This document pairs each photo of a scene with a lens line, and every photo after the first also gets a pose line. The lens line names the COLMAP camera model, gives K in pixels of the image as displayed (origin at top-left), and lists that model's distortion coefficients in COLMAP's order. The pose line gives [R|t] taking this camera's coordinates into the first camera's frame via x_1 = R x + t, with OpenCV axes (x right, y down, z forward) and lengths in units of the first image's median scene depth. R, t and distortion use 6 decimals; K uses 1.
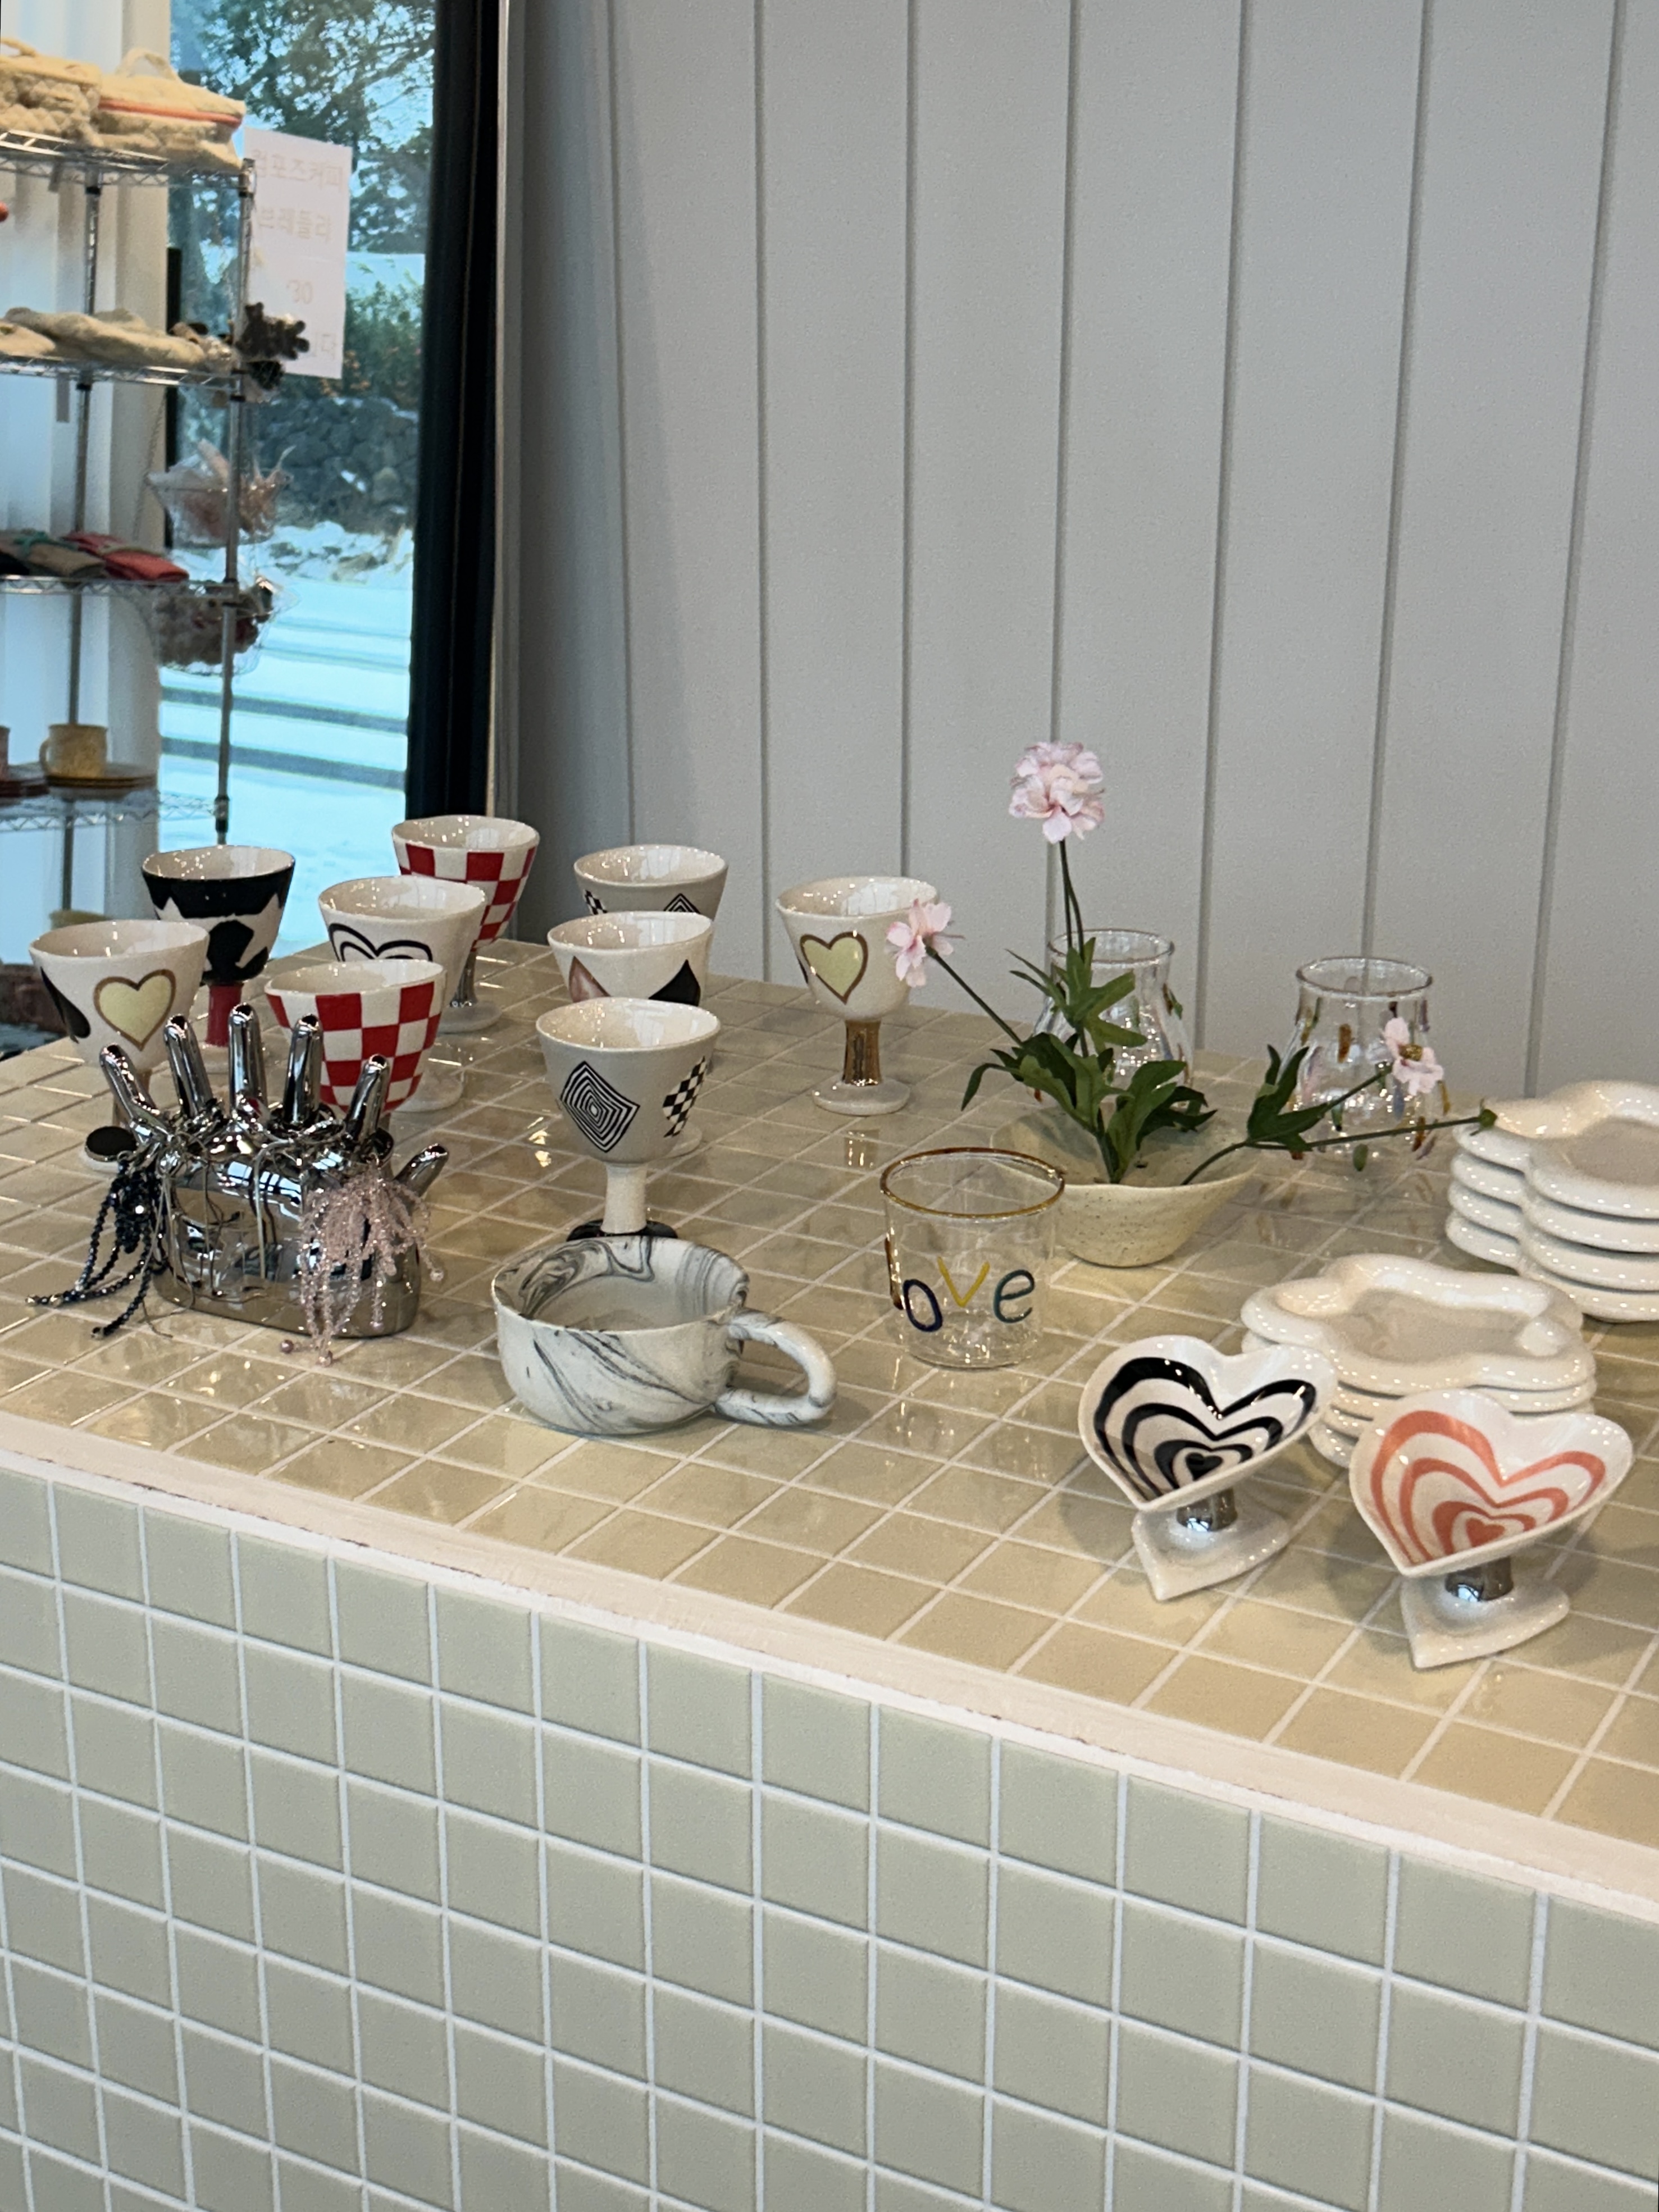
lens RADIAL K [[3056.3, 0, 832.8], [0, 3056.3, 1105.9], [0, 0, 1]] dist [0.048136, 0.000000]
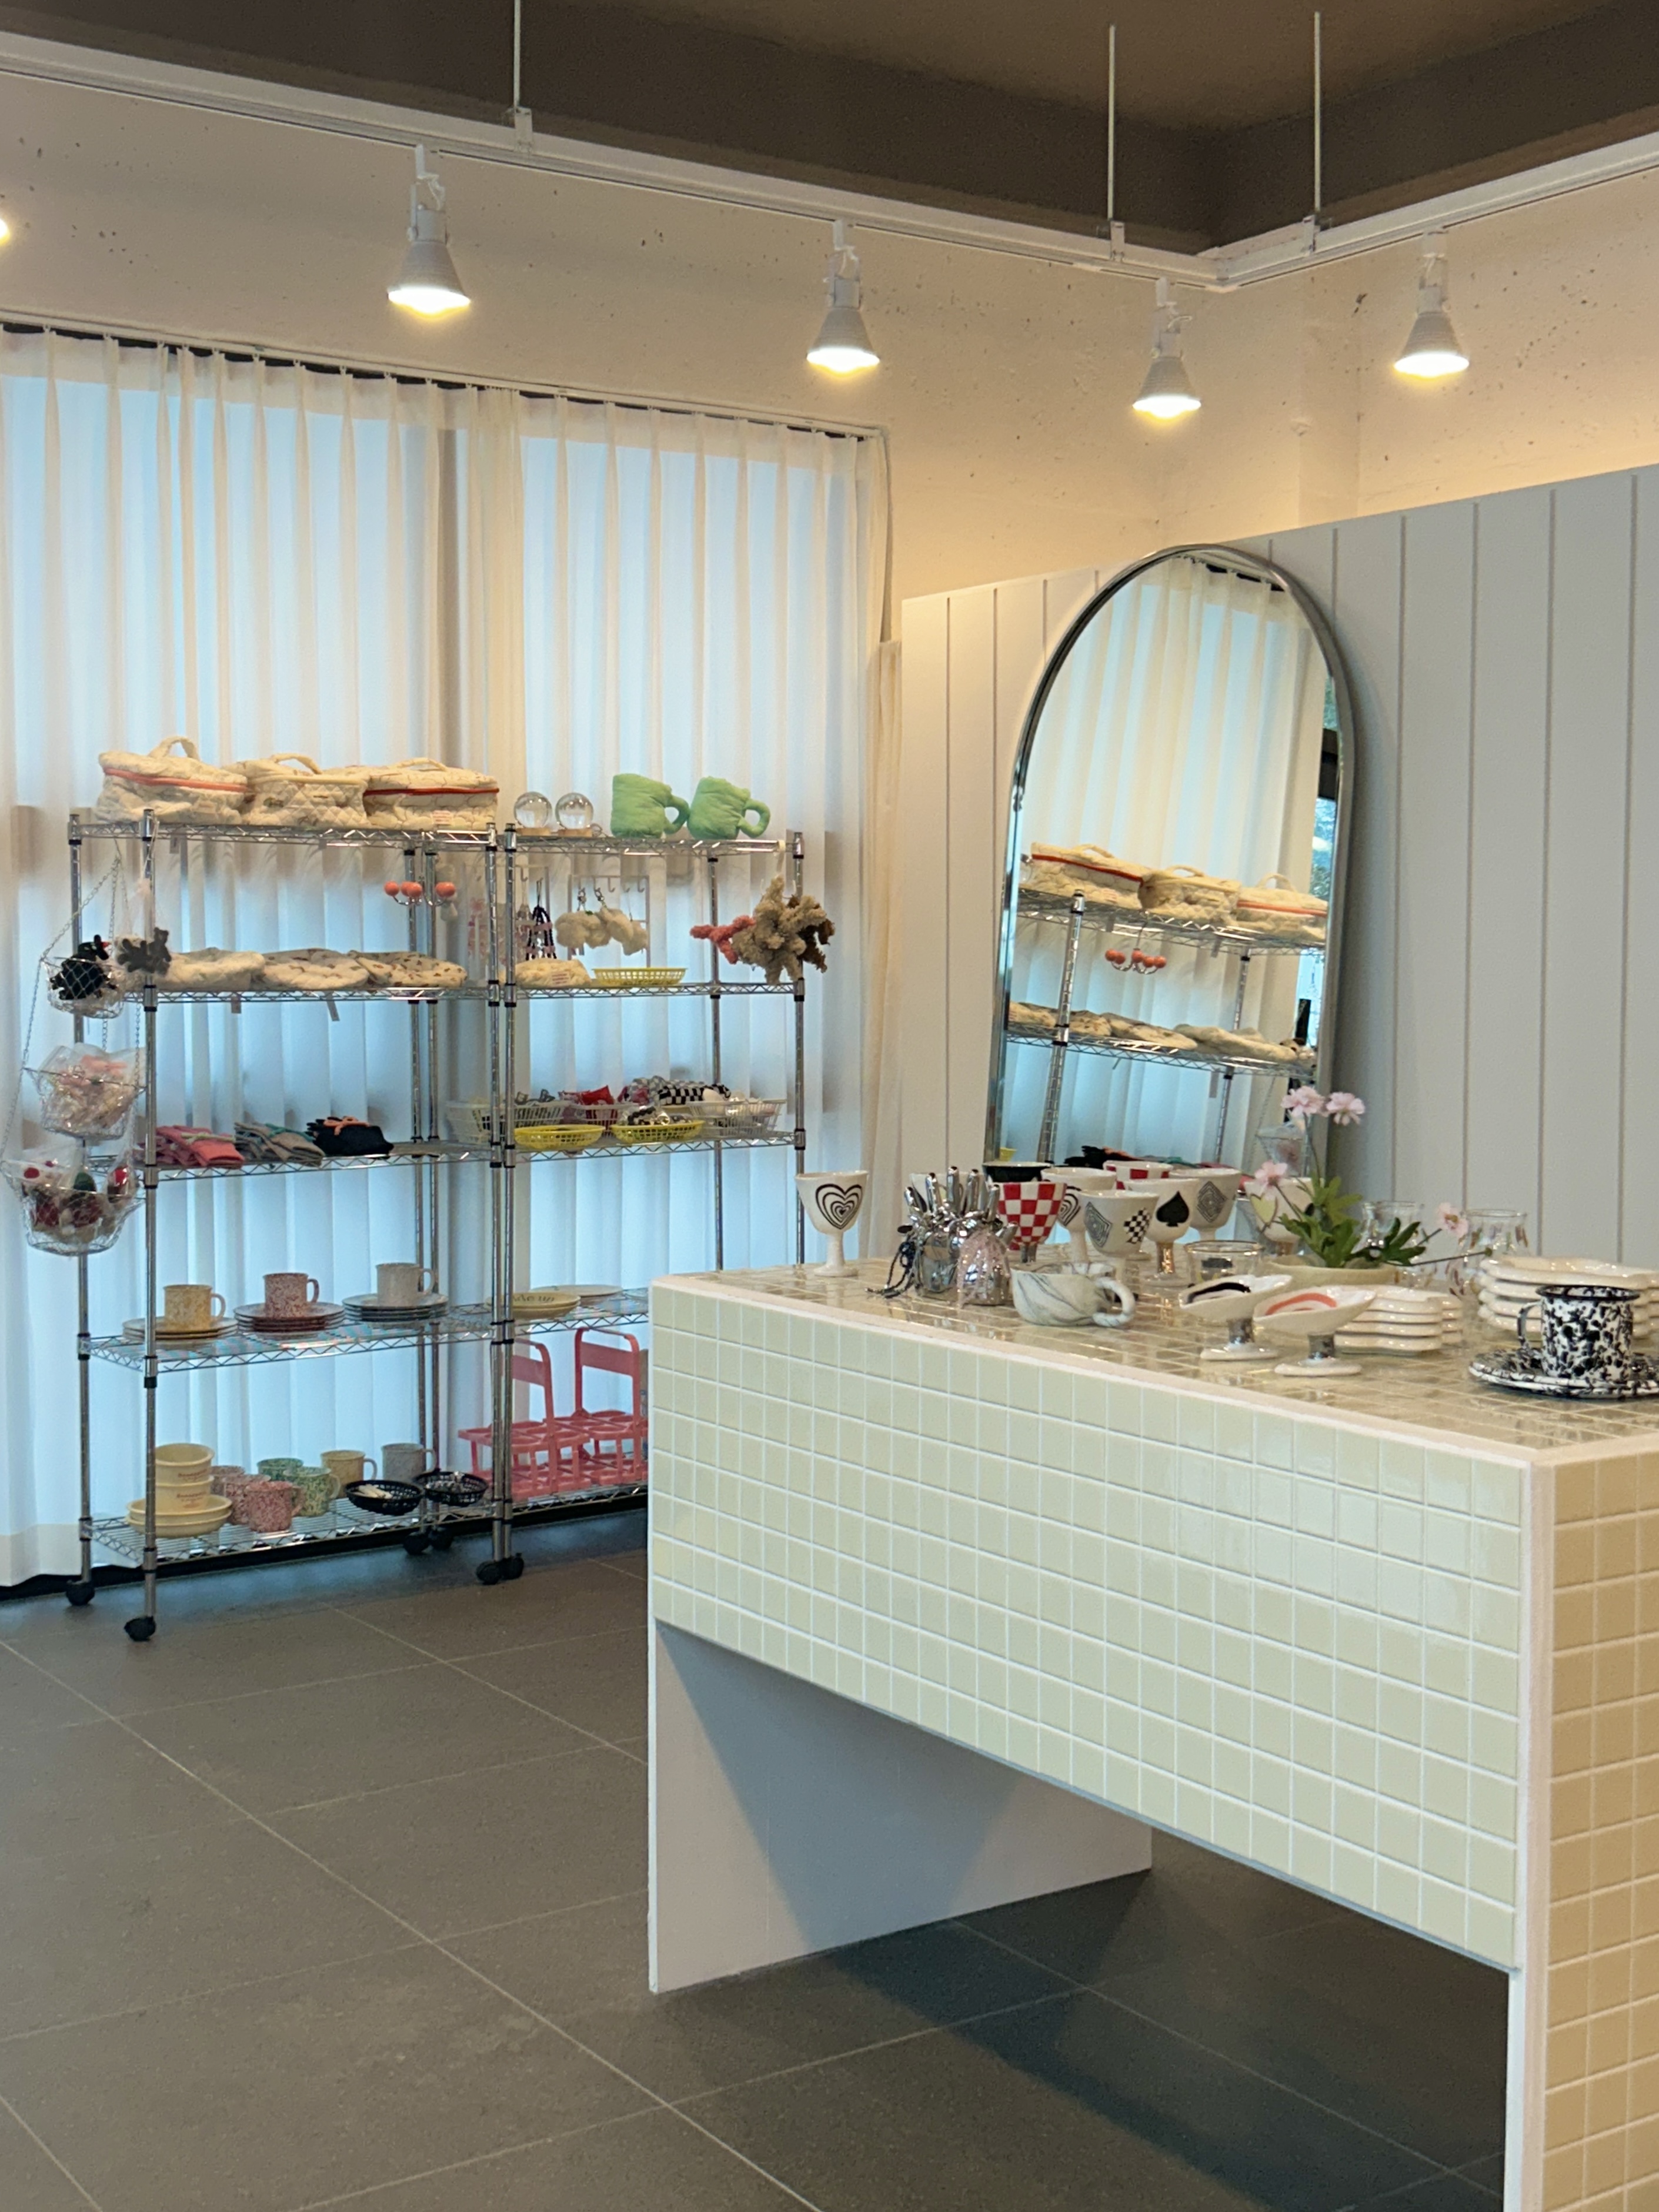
lens RADIAL K [[2709.2, 0, 827.7], [0, 2709.2, 1108.1], [0, 0, 1]] dist [0.012411, 0.000000]
pose [[0.885423, 0.022750, -0.464228, 0.588705], [-0.146475, 0.961564, -0.232249, 0.358654], [0.441101, 0.273637, 0.854724, -0.734117]]
